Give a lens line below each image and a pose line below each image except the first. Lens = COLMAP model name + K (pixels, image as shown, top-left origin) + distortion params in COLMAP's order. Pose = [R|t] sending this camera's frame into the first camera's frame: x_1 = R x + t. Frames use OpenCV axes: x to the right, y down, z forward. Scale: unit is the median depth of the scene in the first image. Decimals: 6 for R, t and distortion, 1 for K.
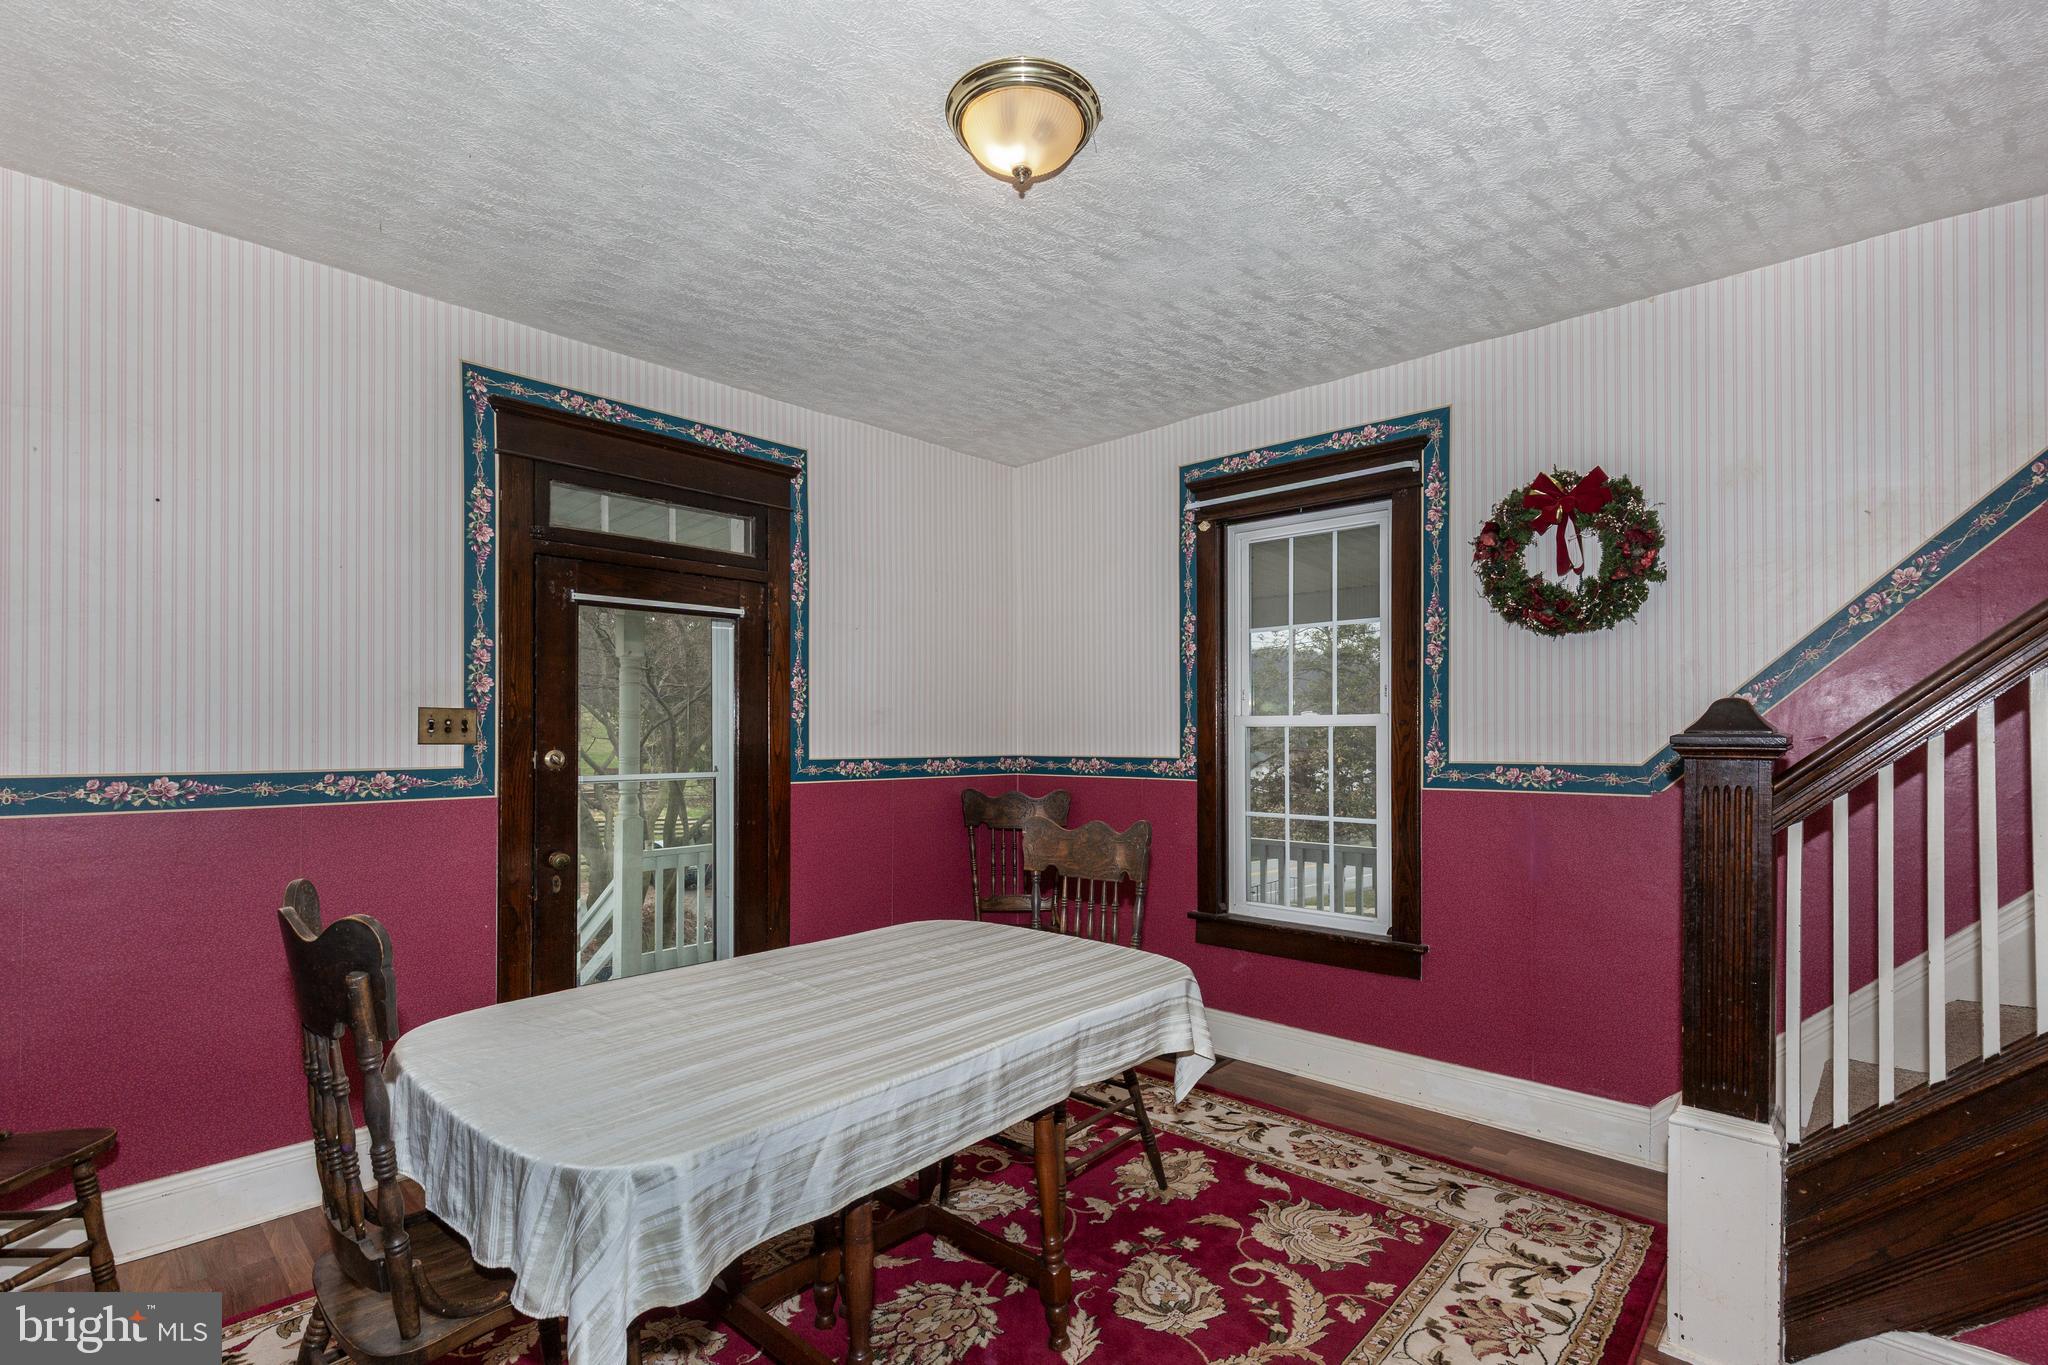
lens RADIAL K [[929.9, 0, 1043.1], [0, 929.9, 735.3], [0, 0, 1]] dist [-0.000159, -0.000006]
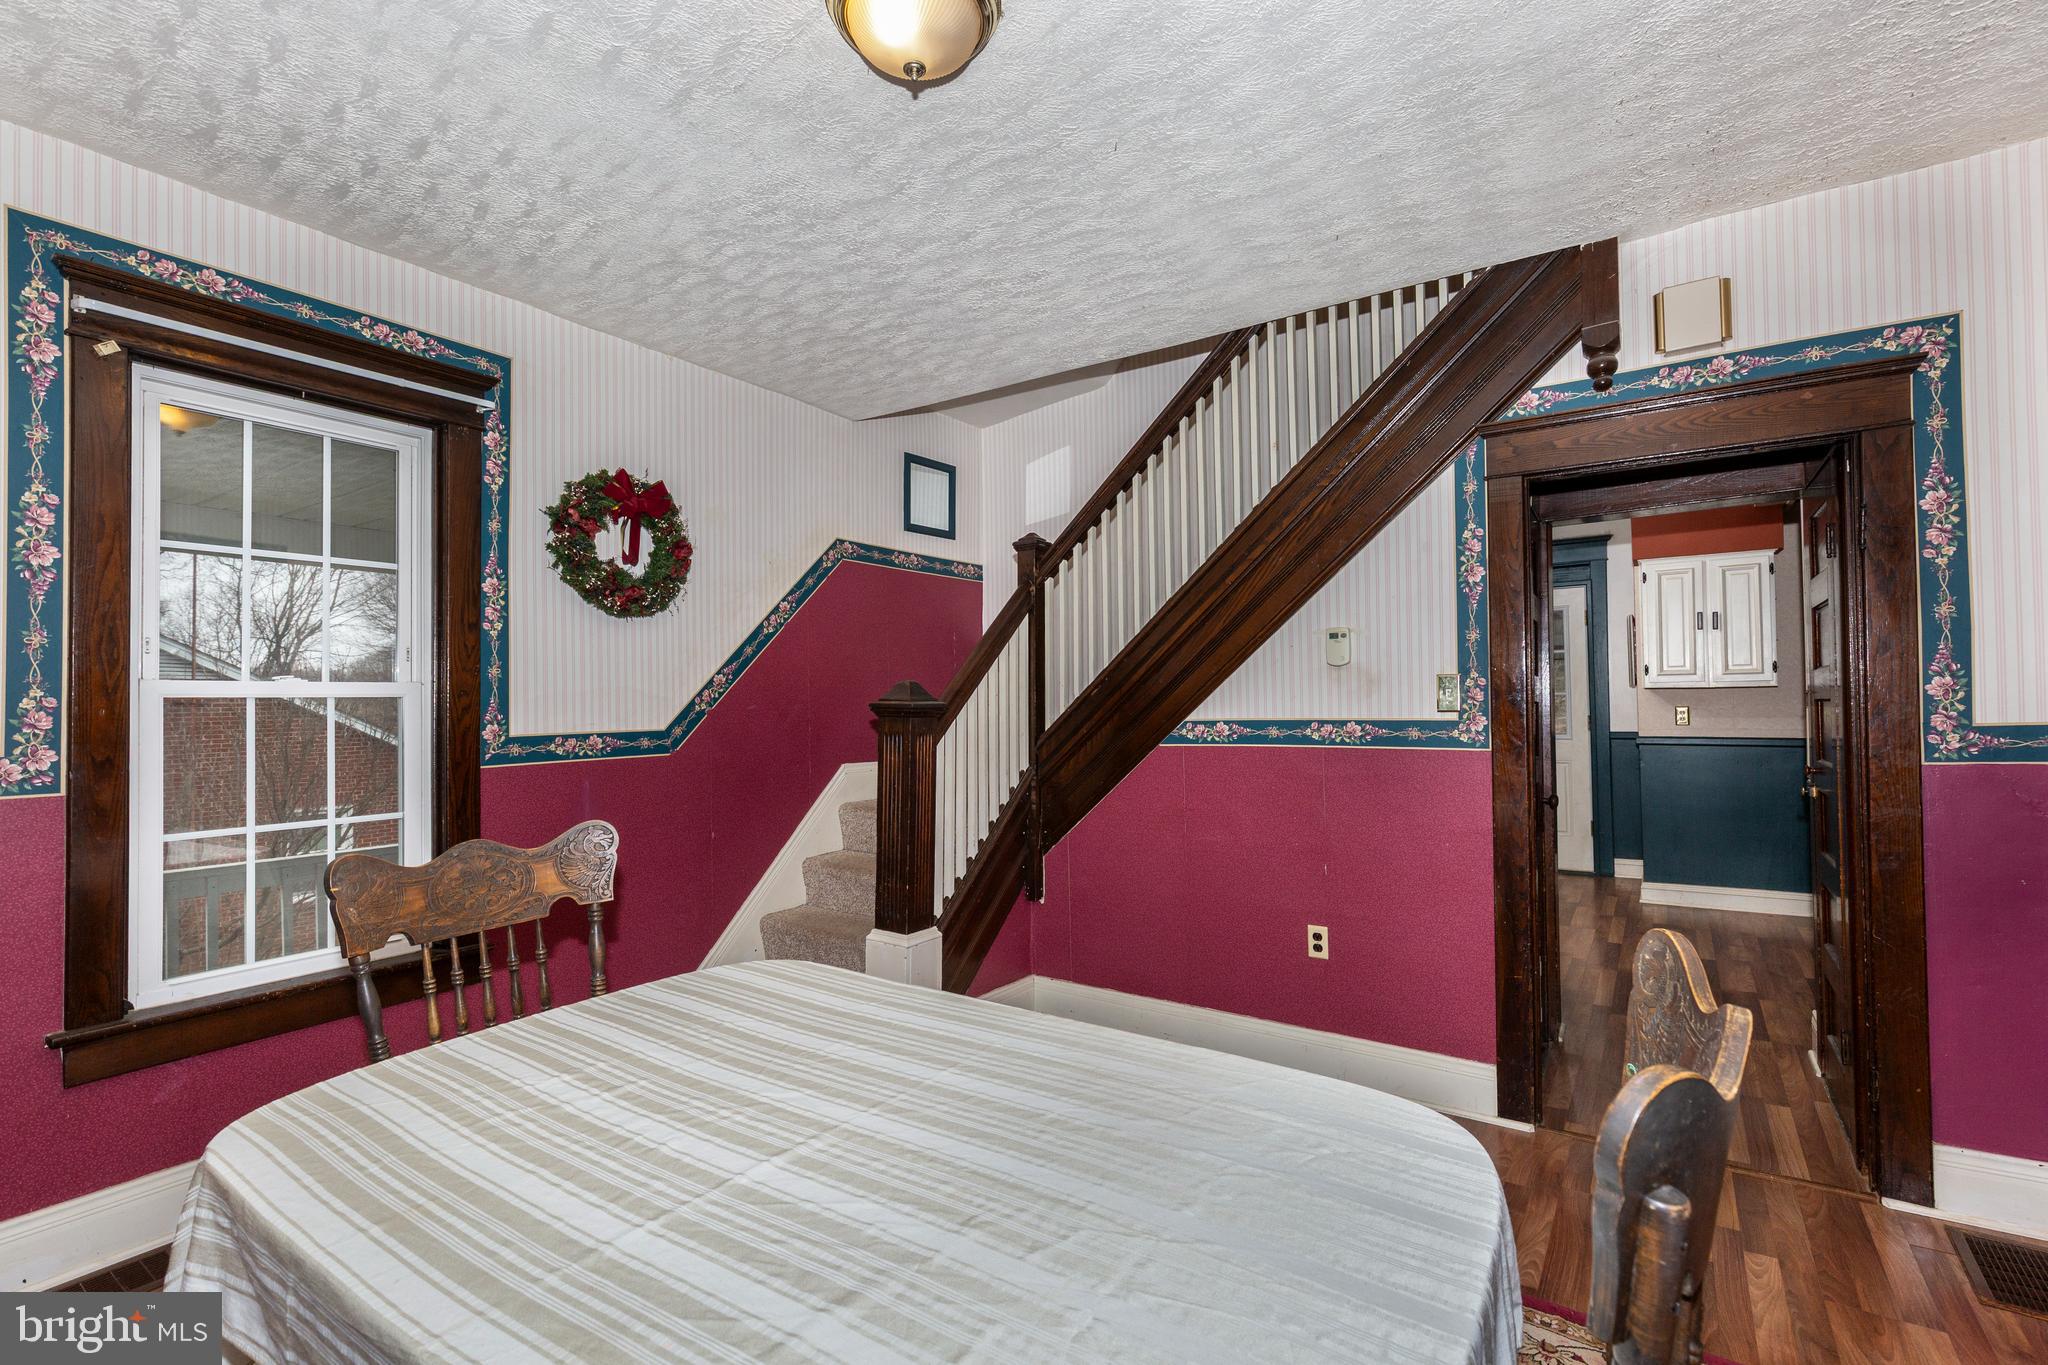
lens RADIAL K [[916.9, 0, 1022.2], [0, 916.9, 686.4], [0, 0, 1]] dist [-0.000143, -0.000235]
pose [[-0.142984, 0.013968, 0.989626, -0.585274], [0.006910, 0.999890, -0.013114, -0.005740], [-0.989701, 0.004964, -0.143065, 0.657220]]
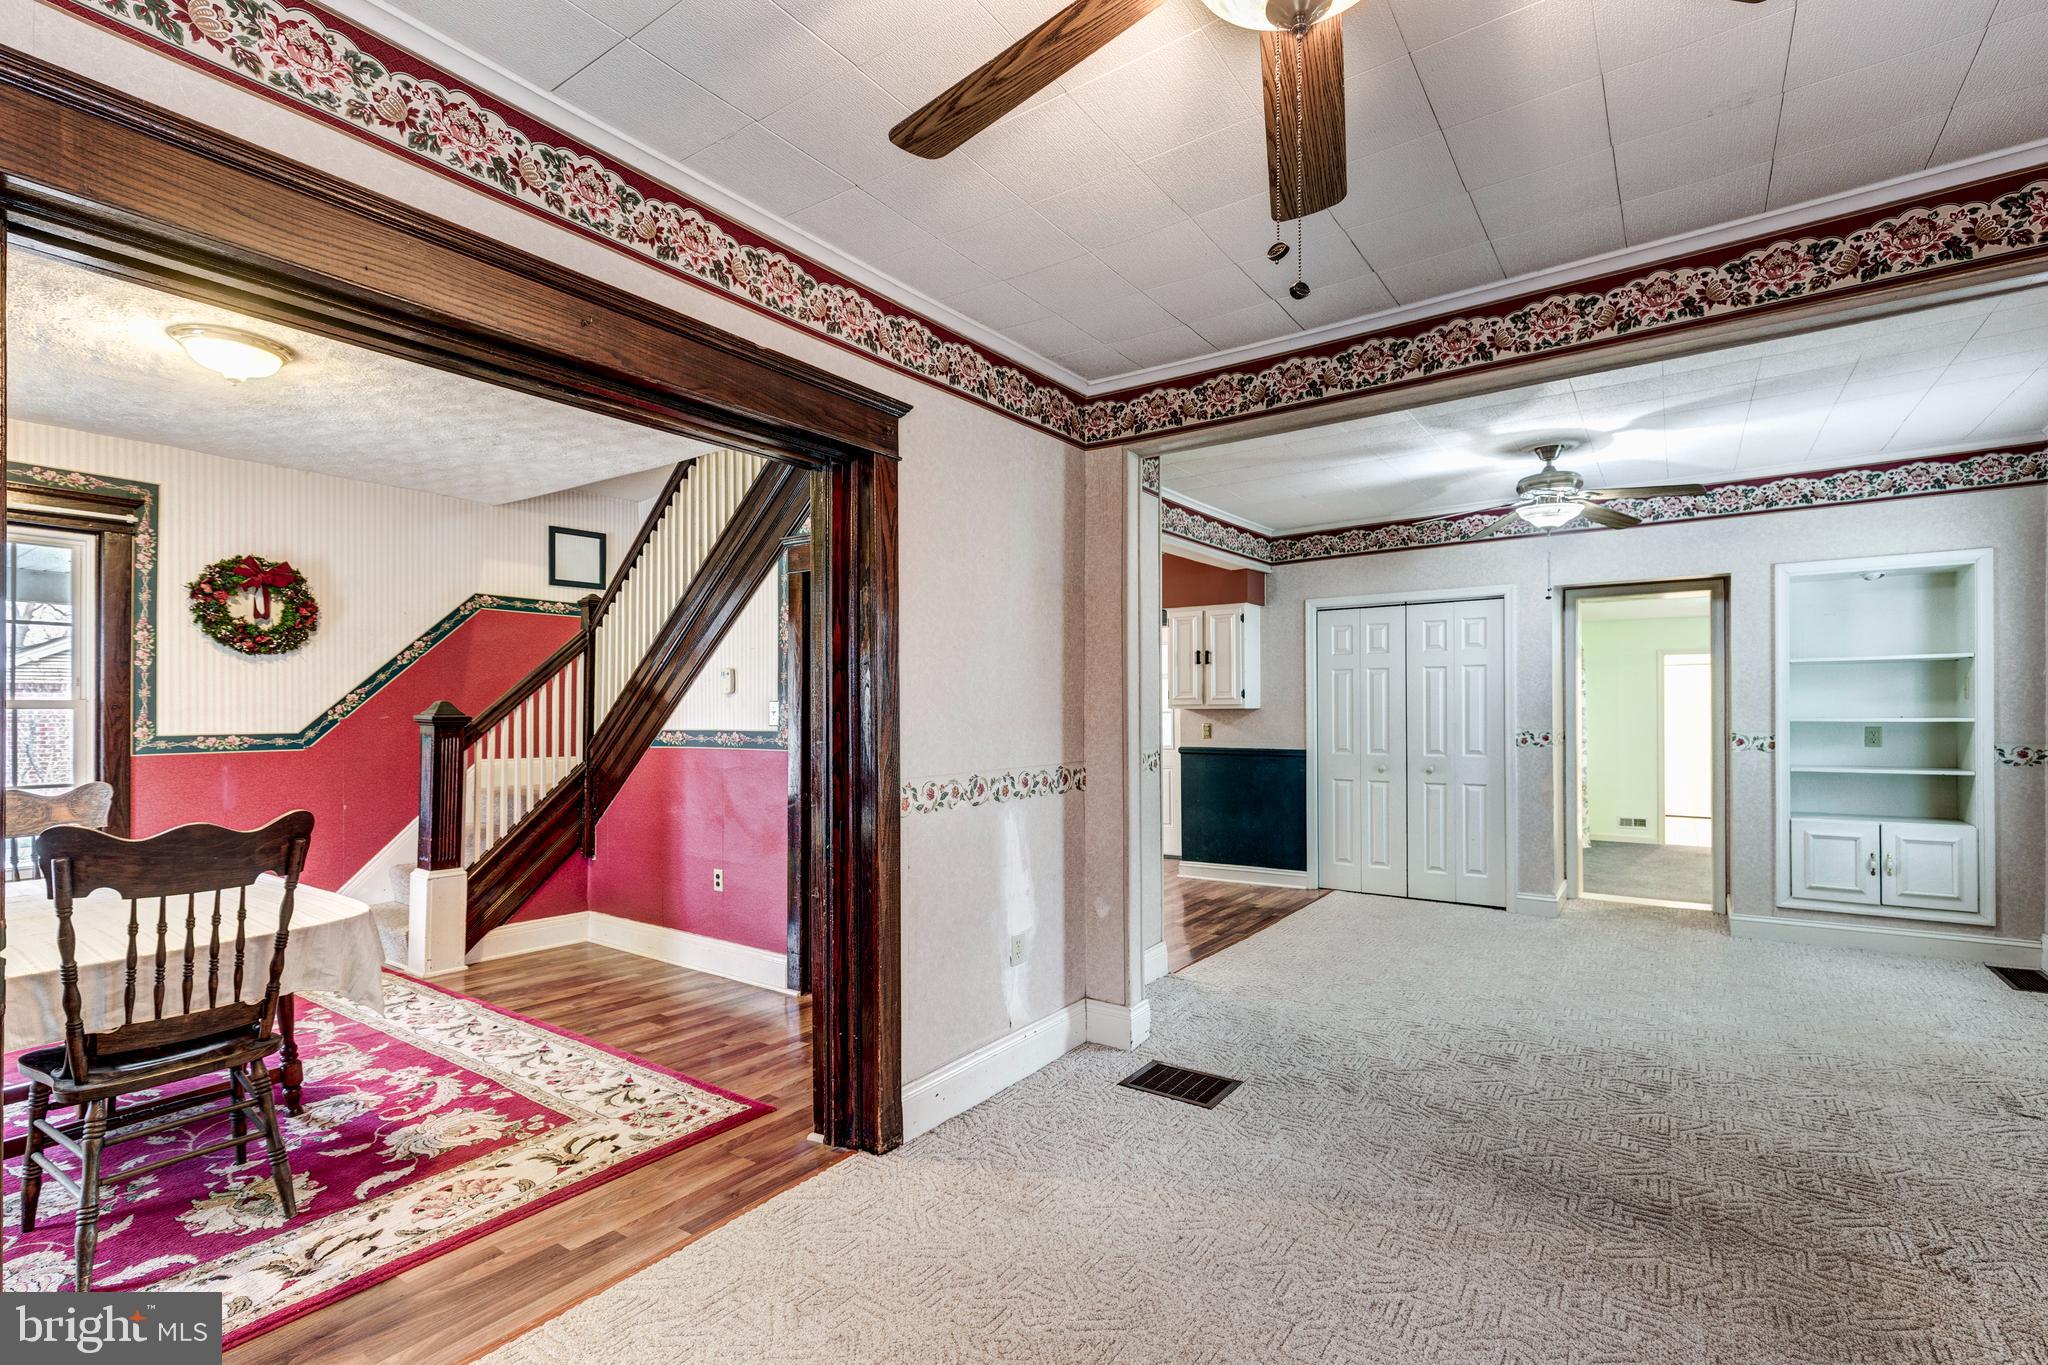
lens RADIAL K [[927.4, 0, 1025.6], [0, 927.4, 706.0], [0, 0, 1]] dist [0.002654, 0.000421]
pose [[-0.136382, 0.001259, 0.990655, -1.214788], [-0.003010, 0.999994, -0.001685, -0.018748], [-0.990652, -0.003212, -0.136378, -0.124145]]
